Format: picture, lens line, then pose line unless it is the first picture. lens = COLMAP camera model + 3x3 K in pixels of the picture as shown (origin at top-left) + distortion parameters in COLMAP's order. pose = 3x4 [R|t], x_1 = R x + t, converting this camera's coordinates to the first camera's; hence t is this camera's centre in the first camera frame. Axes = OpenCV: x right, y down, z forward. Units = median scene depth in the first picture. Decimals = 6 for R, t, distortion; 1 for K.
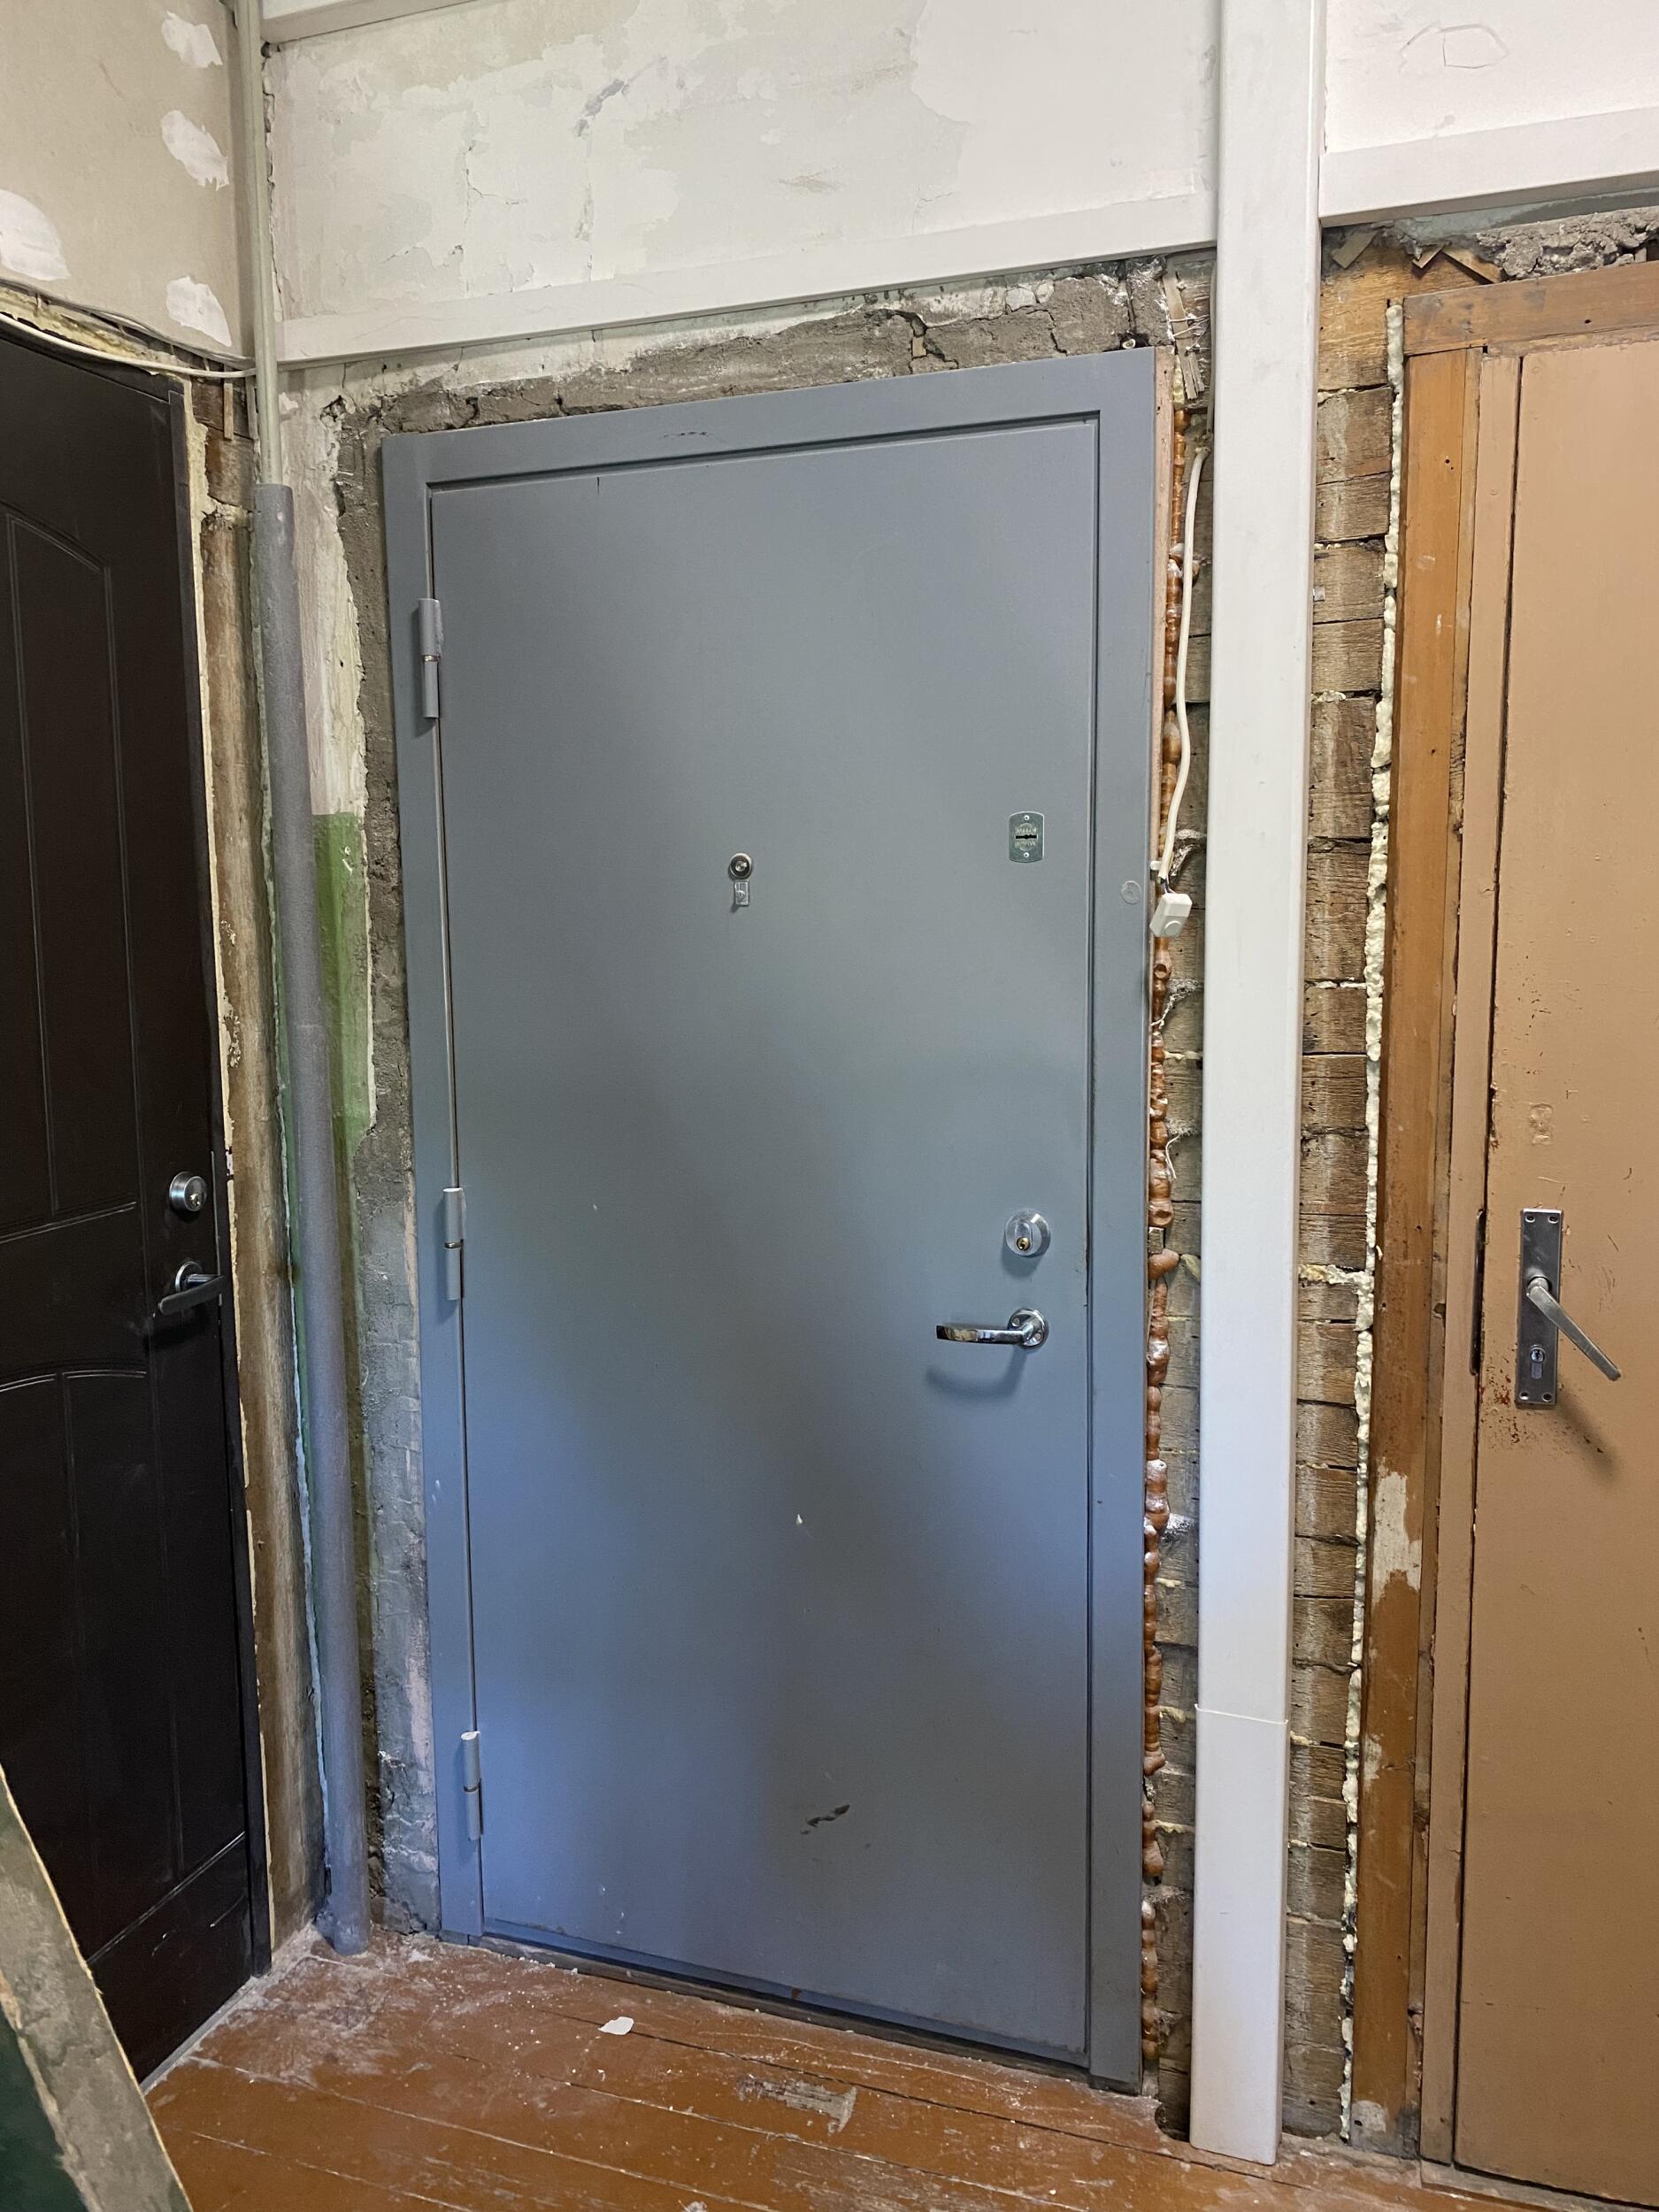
lens RADIAL K [[1673.9, 0, 825.6], [0, 1673.9, 1073.1], [0, 0, 1]] dist [0.028474, -0.034139]
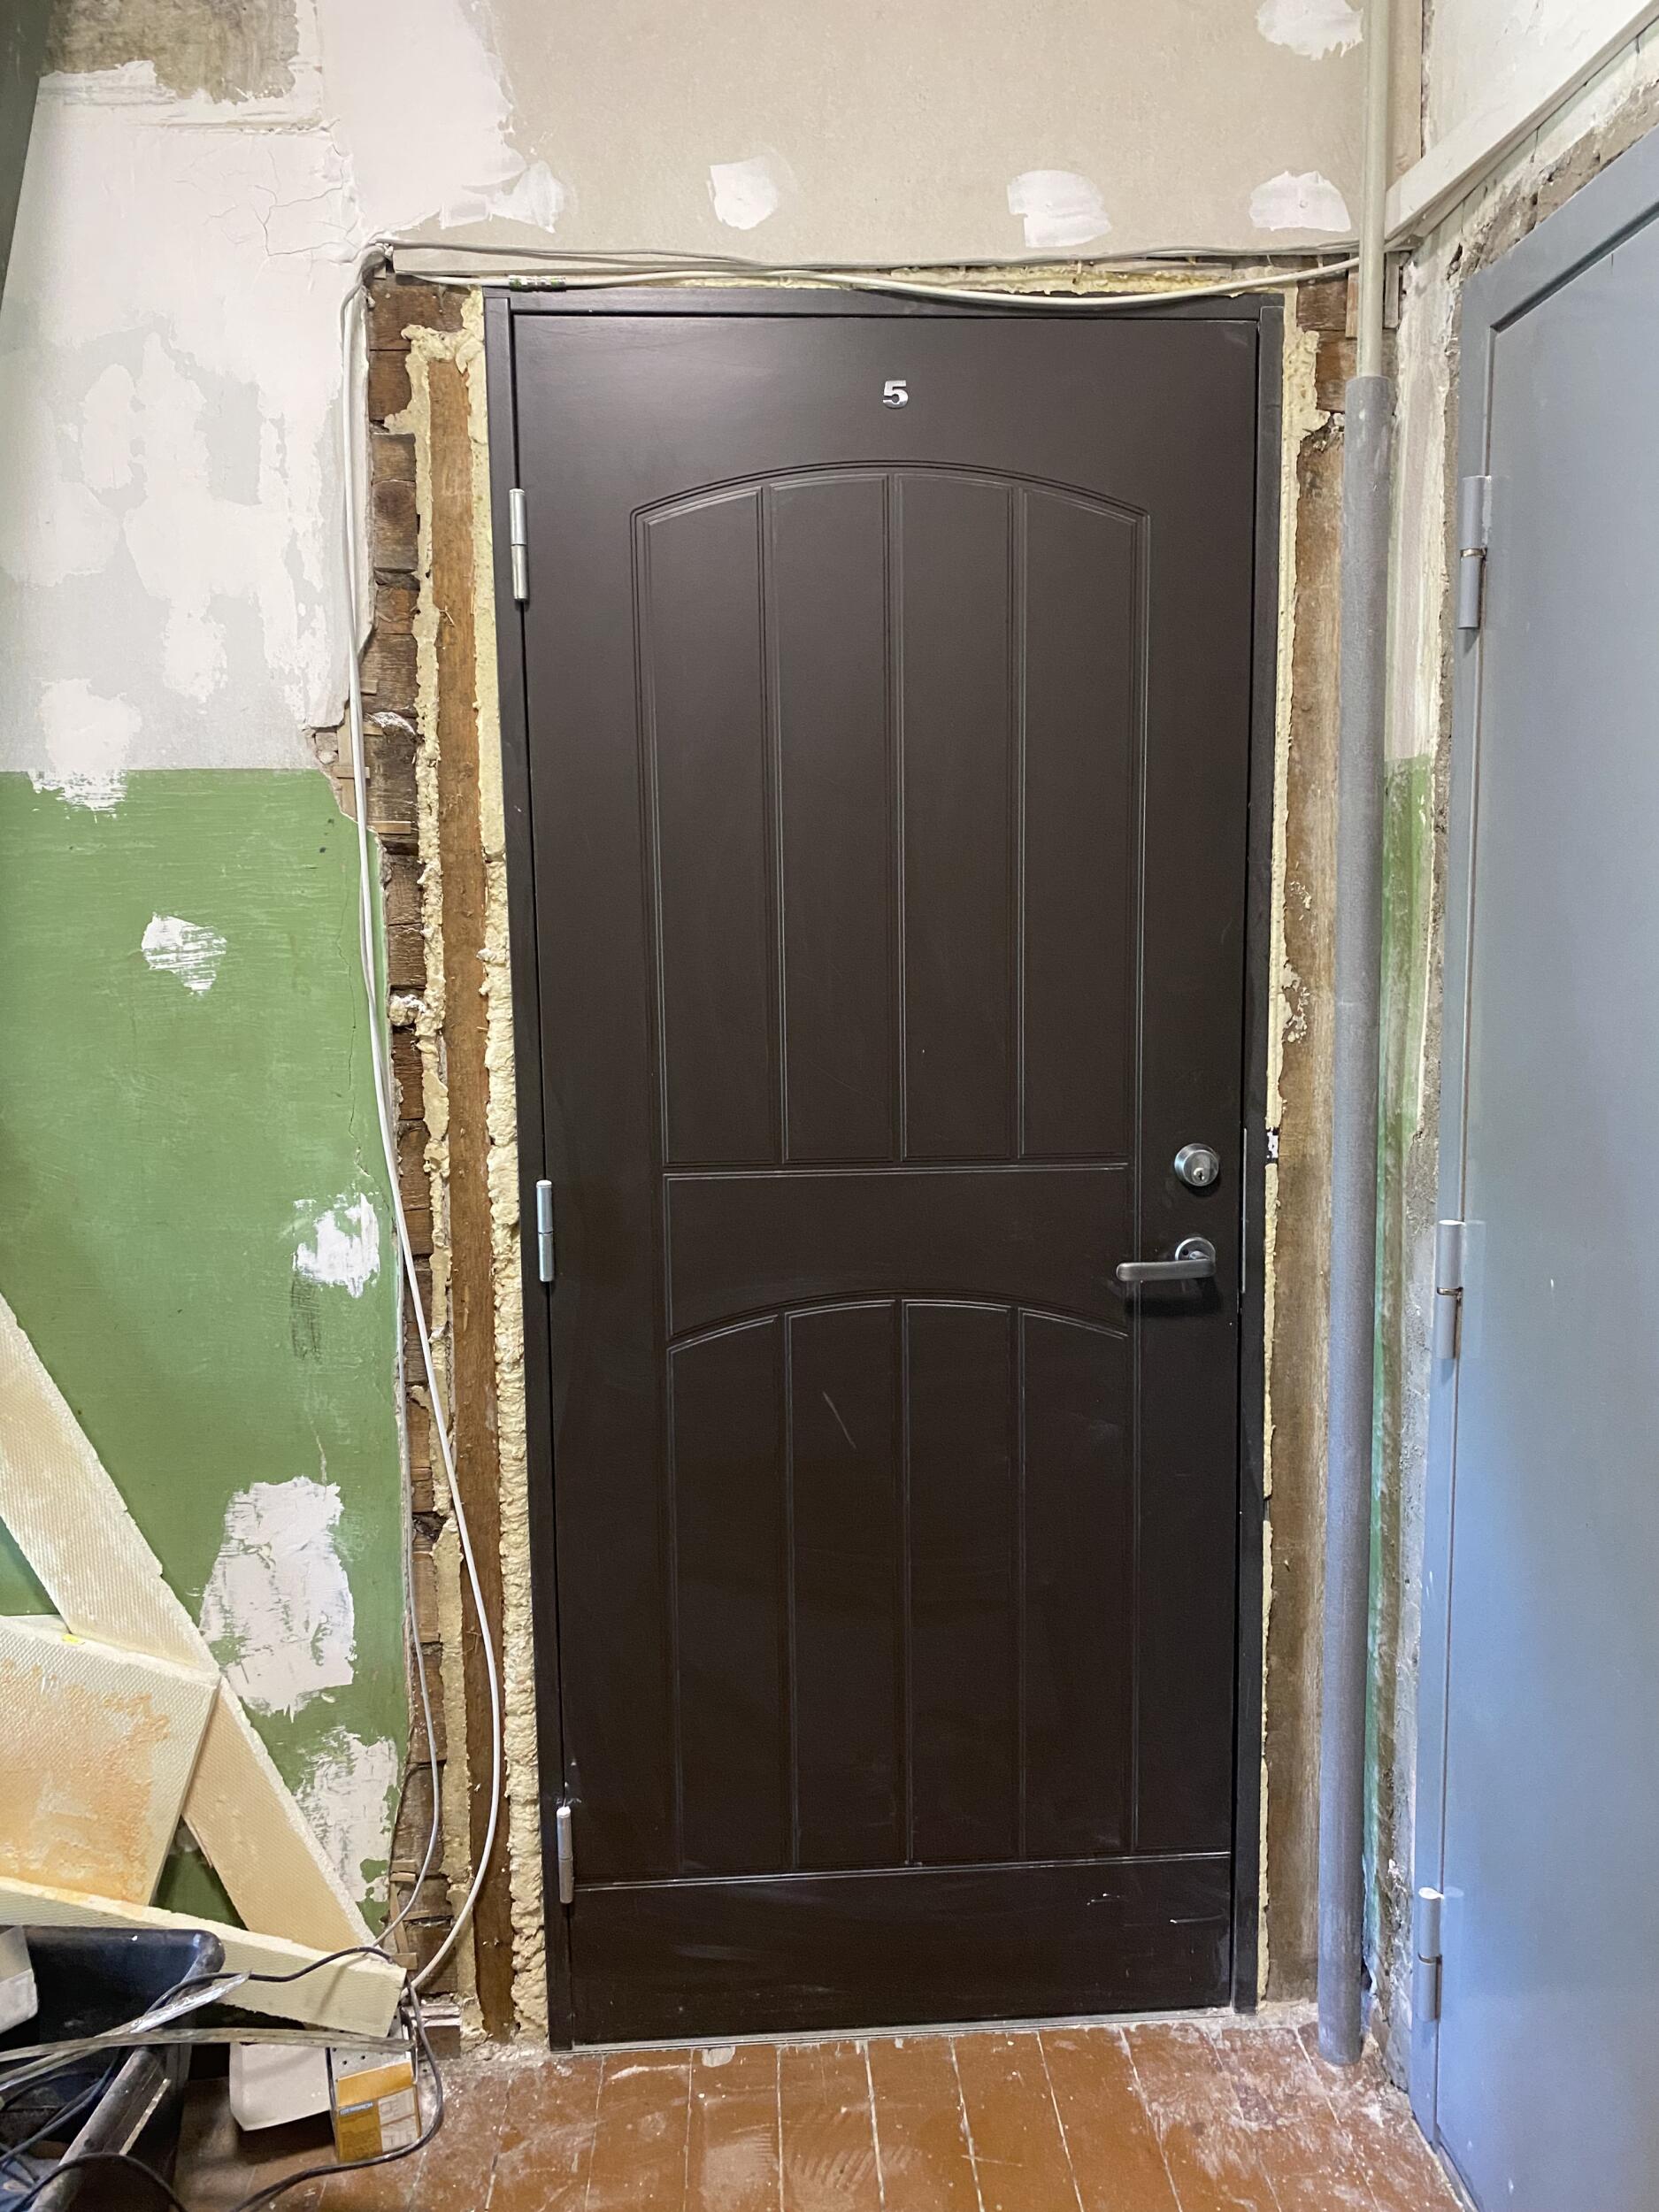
lens RADIAL K [[1673.9, 0, 854.1], [0, 1673.9, 1073.0], [0, 0, 1]] dist [0.028474, -0.034139]
pose [[0.389458, 0.116961, -0.913588, 0.430275], [-0.099229, 0.991459, 0.084629, -0.044574], [0.915683, 0.057695, 0.397738, 0.462773]]
